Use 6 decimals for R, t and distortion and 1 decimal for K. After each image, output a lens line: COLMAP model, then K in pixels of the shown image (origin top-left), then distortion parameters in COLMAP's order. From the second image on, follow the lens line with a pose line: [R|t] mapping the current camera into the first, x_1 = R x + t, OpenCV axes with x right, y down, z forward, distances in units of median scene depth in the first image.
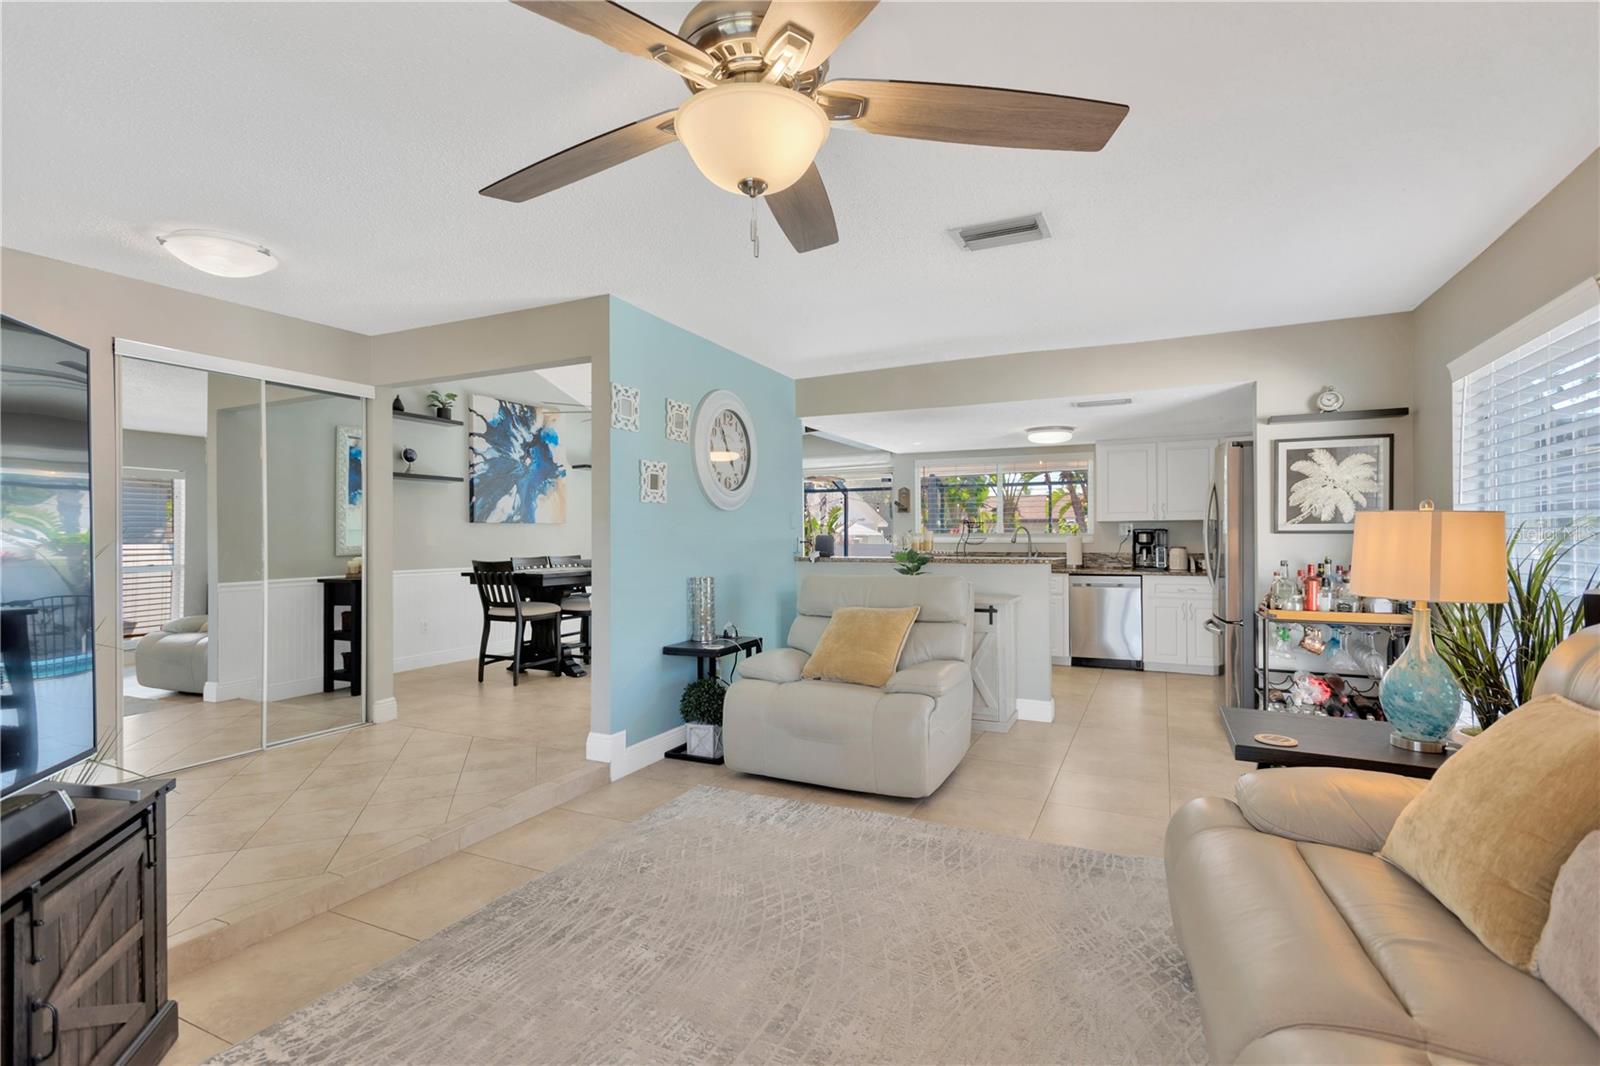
lens RADIAL K [[741.0, 0, 800.0], [0, 741.0, 533.0], [0, 0, 1]] dist [0.008039, -0.000410]
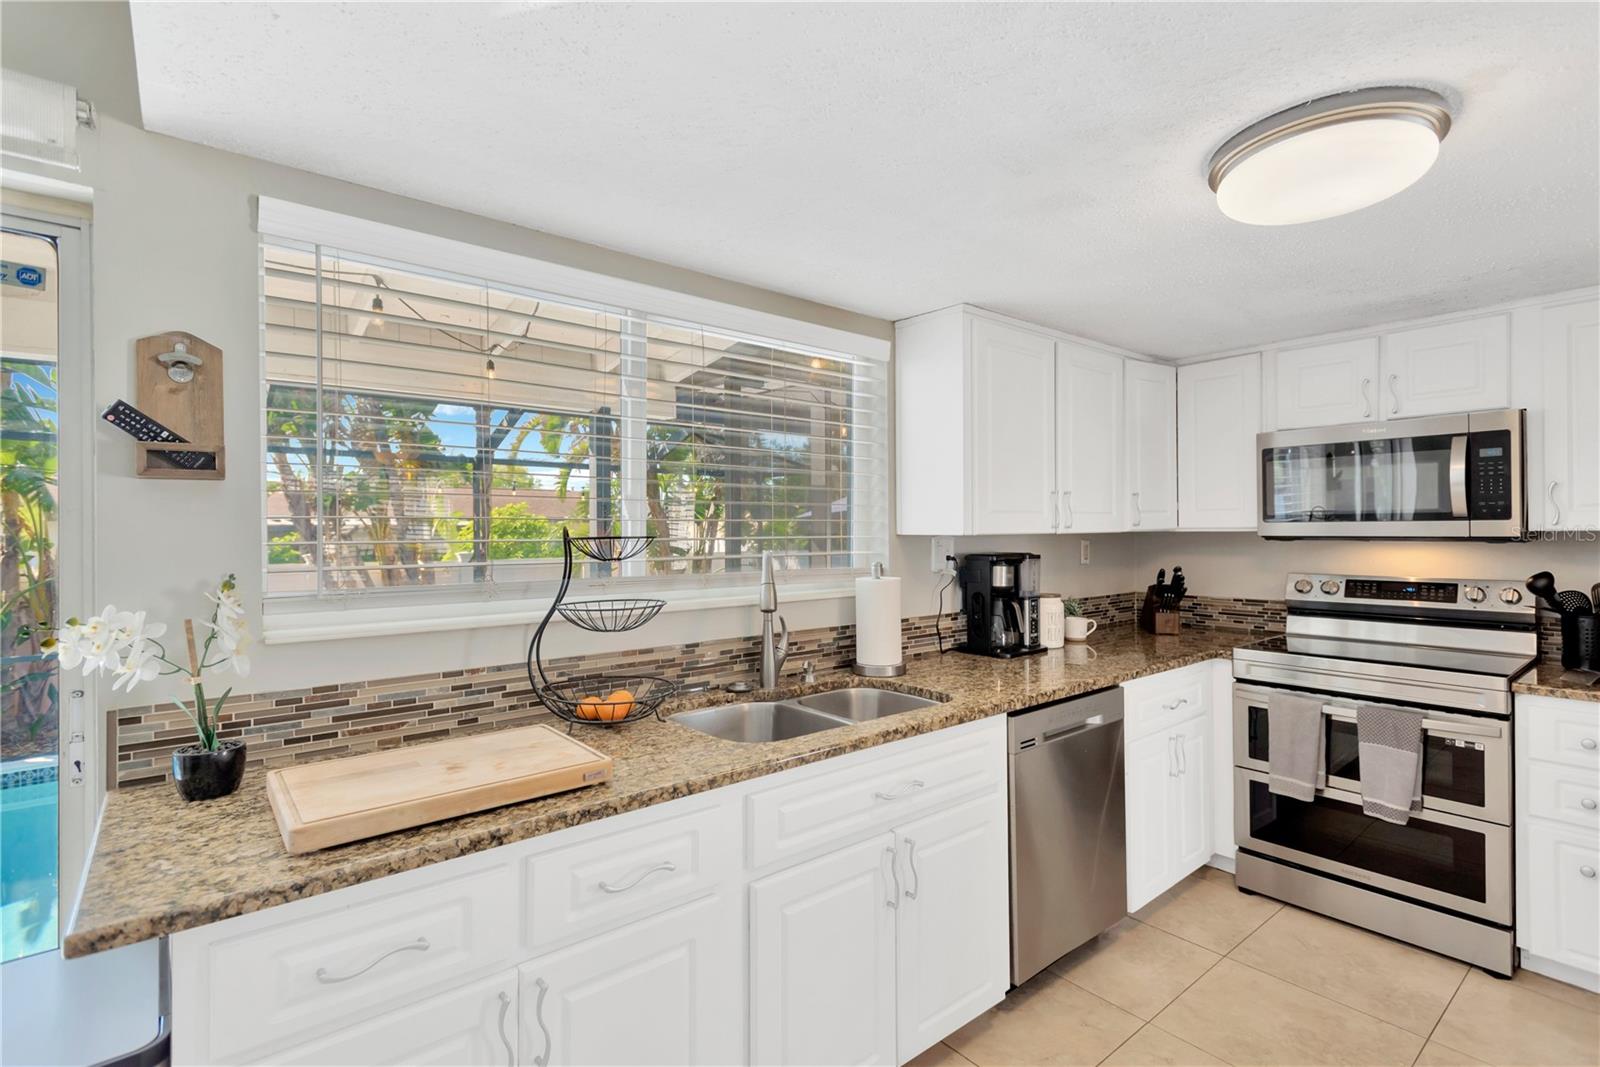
lens RADIAL K [[745.6, 0, 797.9], [0, 745.6, 525.9], [0, 0, 1]] dist [0.018799, -0.005703]
pose [[0.426151, 0.007432, 0.904621, 0.047752], [0.001045, 0.999962, -0.008707, -0.016191], [-0.904651, 0.004656, 0.426127, 0.880101]]
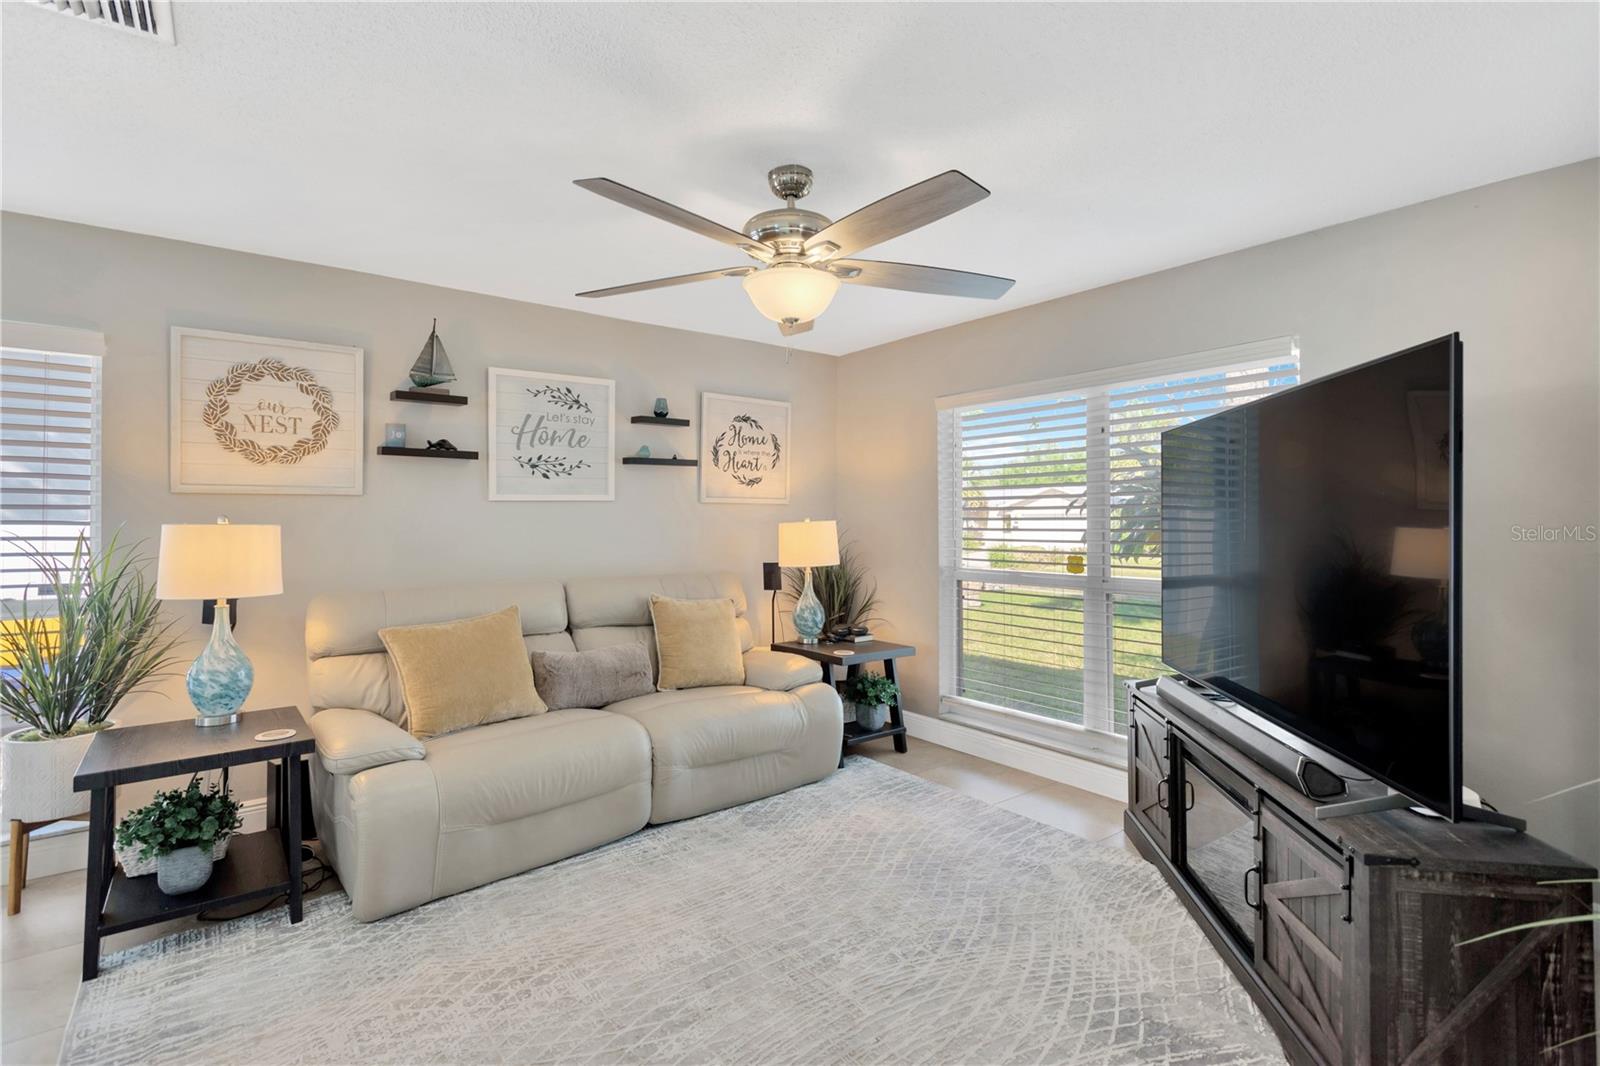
lens RADIAL K [[750.5, 0, 797.7], [0, 750.5, 514.3], [0, 0, 1]] dist [0.018817, -0.008654]
pose [[-0.896383, 0.006631, 0.443230, -0.159120], [0.001162, 0.999920, -0.012608, -0.008452], [-0.443279, -0.010787, -0.896319, 0.493594]]
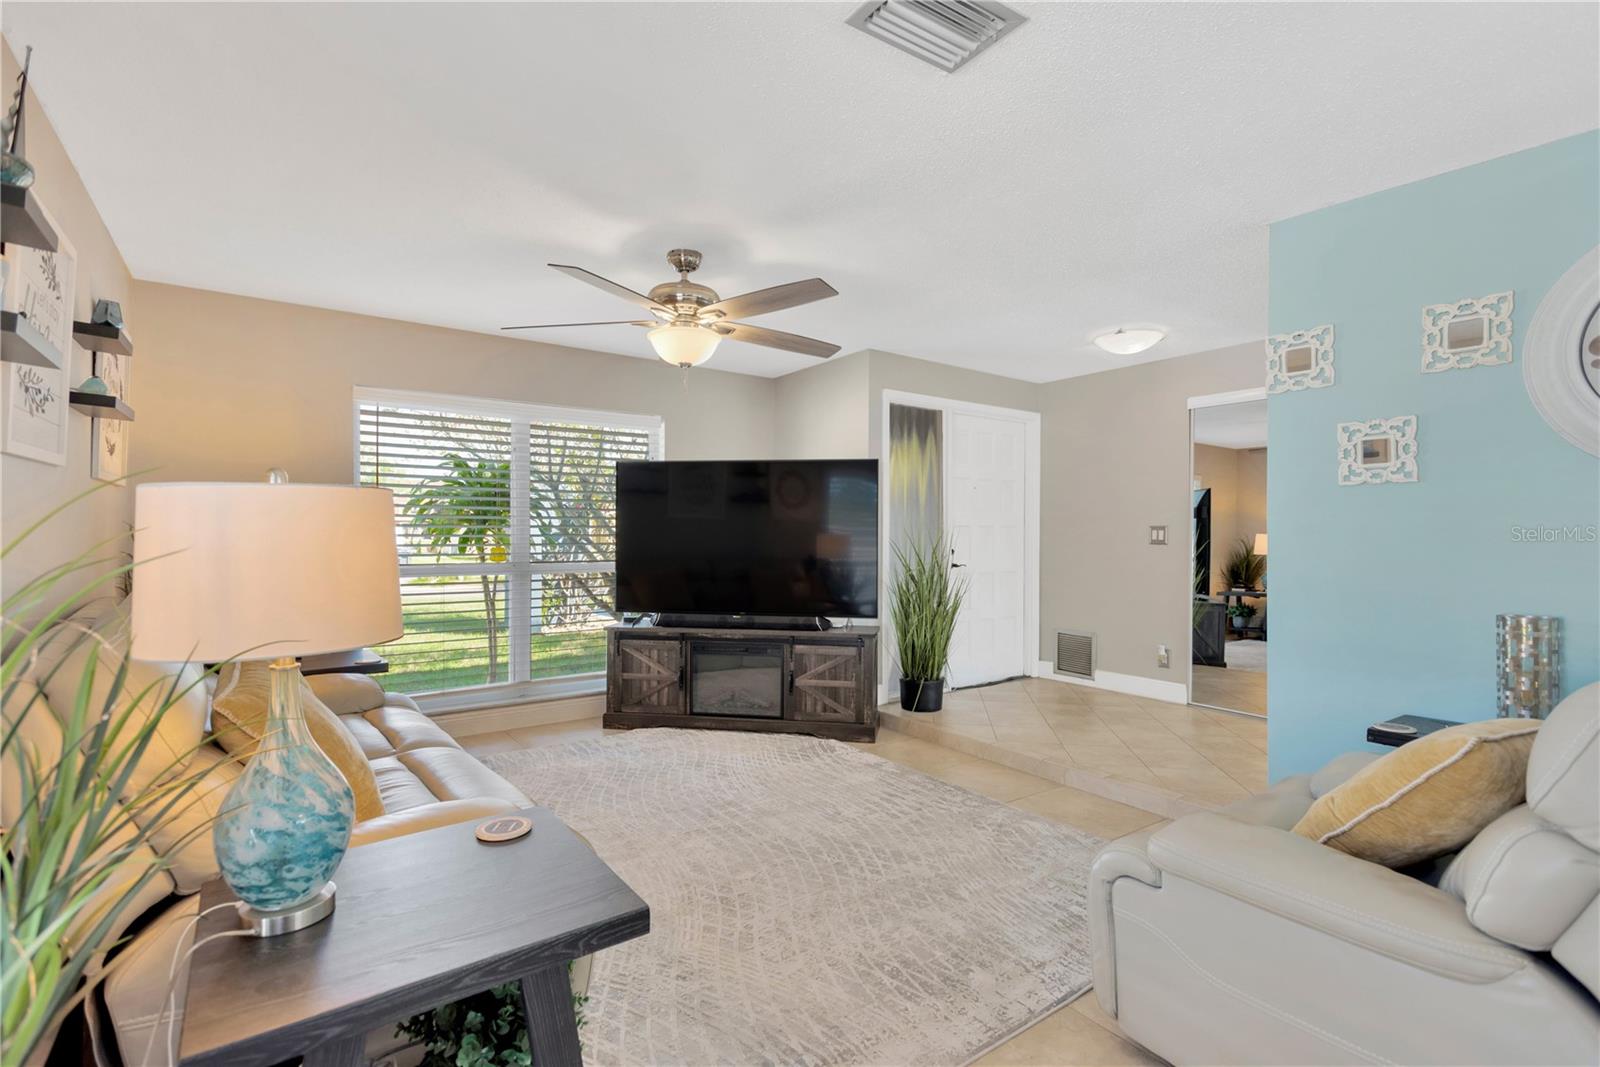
lens RADIAL K [[745.6, 0, 797.9], [0, 745.6, 525.9], [0, 0, 1]] dist [0.018799, -0.005703]
pose [[-0.479559, -0.006705, -0.877484, 0.334887], [0.000060, 0.999971, -0.007674, 0.000750], [0.877510, -0.003733, -0.479544, 0.470201]]
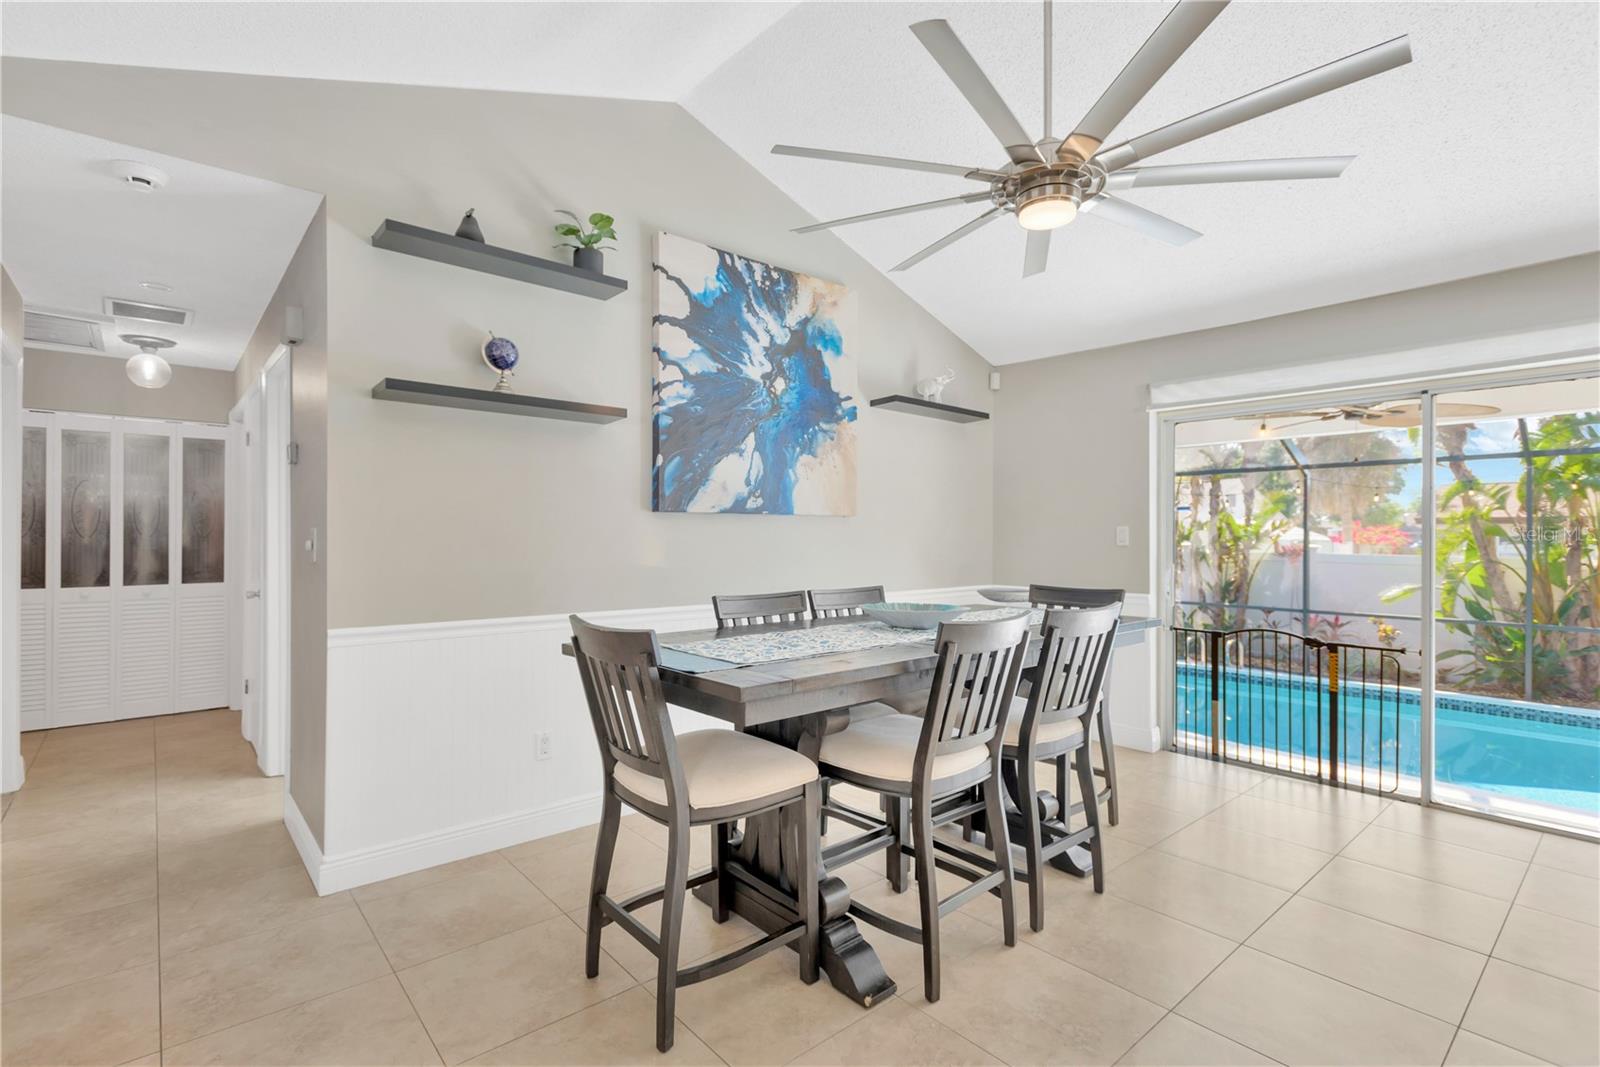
lens RADIAL K [[741.0, 0, 800.0], [0, 741.0, 533.5], [0, 0, 1]] dist [0.008039, -0.000410]
pose [[0.917134, 0.007965, -0.398499, -0.176649], [-0.008048, 0.999967, 0.001465, -0.001679], [0.398498, 0.001864, 0.917167, 0.613877]]
